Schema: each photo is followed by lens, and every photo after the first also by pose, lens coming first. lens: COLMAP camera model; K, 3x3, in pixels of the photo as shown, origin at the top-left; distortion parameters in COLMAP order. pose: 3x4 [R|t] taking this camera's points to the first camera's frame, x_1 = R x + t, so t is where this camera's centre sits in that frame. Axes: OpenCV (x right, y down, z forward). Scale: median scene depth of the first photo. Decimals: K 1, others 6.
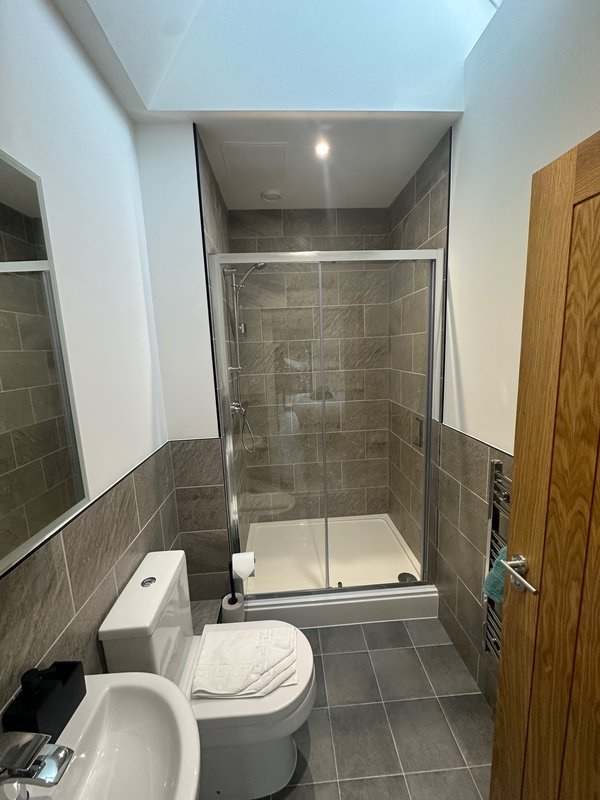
lens RADIAL K [[318.9, 0, 300.2], [0, 318.9, 399.9], [0, 0, 1]] dist [-0.002968, -0.000060]
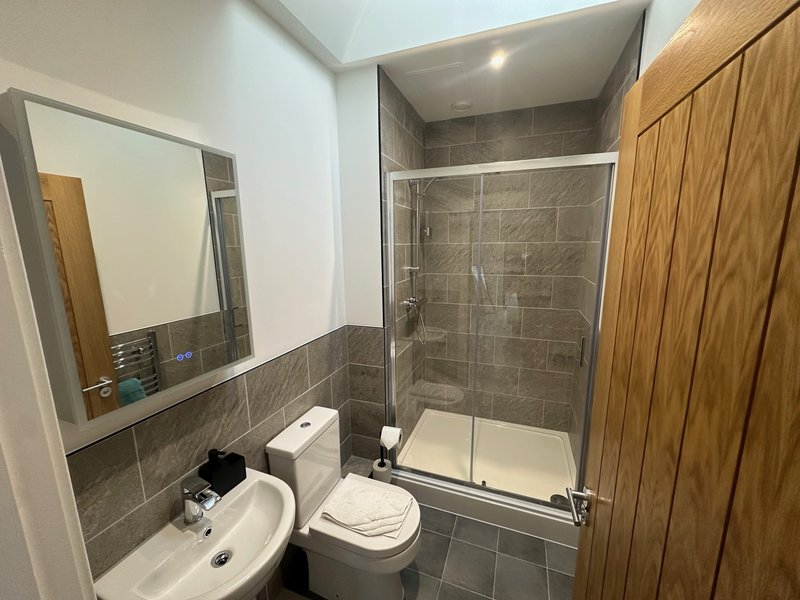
lens RADIAL K [[318.9, 0, 400.4], [0, 318.9, 300.7], [0, 0, 1]] dist [-0.002968, -0.000060]
pose [[0.914555, 0.100023, -0.391899, 0.237763], [-0.088897, 0.994956, 0.046485, -0.038502], [0.394572, -0.007674, 0.918833, -0.059748]]
